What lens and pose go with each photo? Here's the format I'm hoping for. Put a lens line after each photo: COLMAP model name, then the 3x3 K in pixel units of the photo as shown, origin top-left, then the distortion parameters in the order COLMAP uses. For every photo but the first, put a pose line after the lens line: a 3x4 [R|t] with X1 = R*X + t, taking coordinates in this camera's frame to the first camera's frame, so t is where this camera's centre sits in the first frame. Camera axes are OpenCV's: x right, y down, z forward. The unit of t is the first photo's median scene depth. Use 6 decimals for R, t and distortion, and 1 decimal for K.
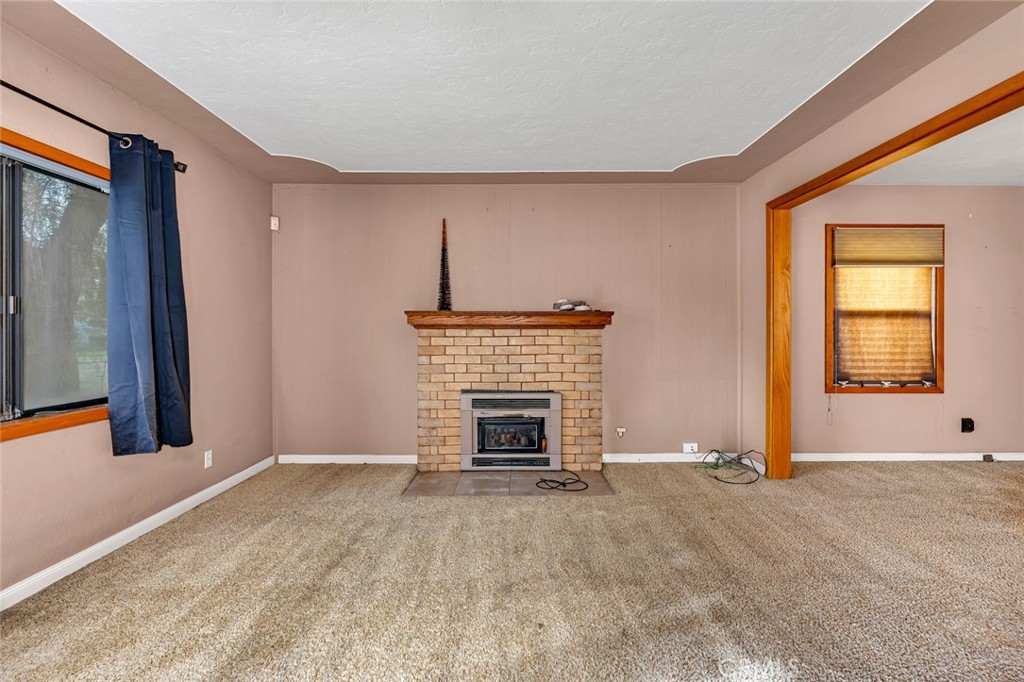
lens RADIAL K [[470.7, 0, 524.6], [0, 470.7, 328.0], [0, 0, 1]] dist [-0.004660, -0.000721]
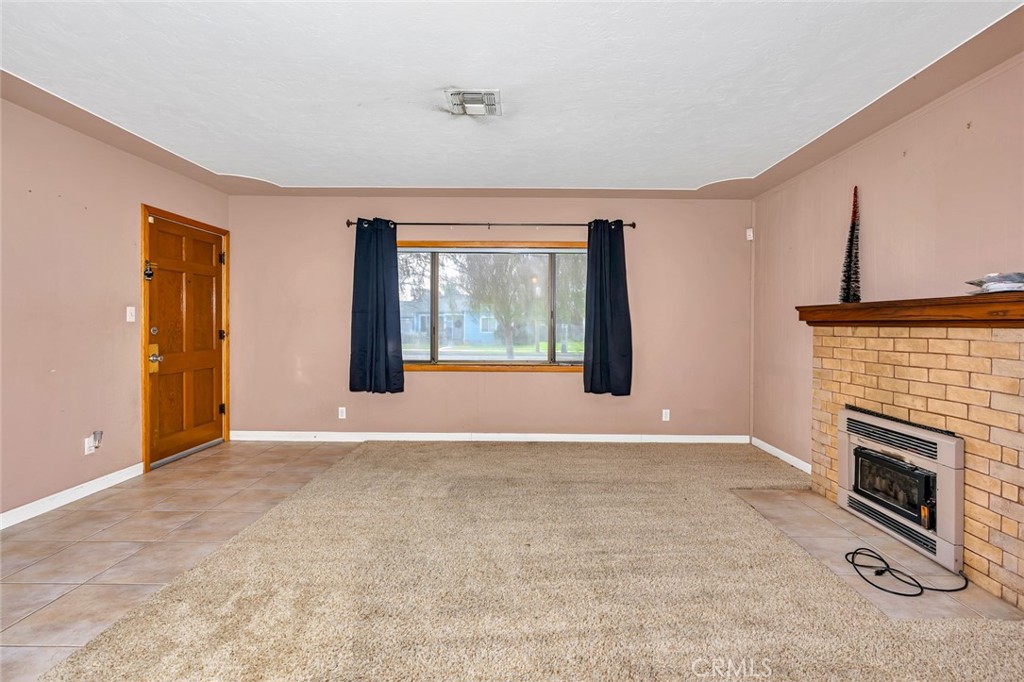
lens RADIAL K [[470.7, 0, 511.9], [0, 470.7, 333.5], [0, 0, 1]] dist [-0.004660, -0.000721]
pose [[-0.040475, 0.018359, -0.999012, 1.051171], [0.001448, 0.999831, 0.018316, -0.002192], [0.999180, -0.000705, -0.040495, 0.760366]]
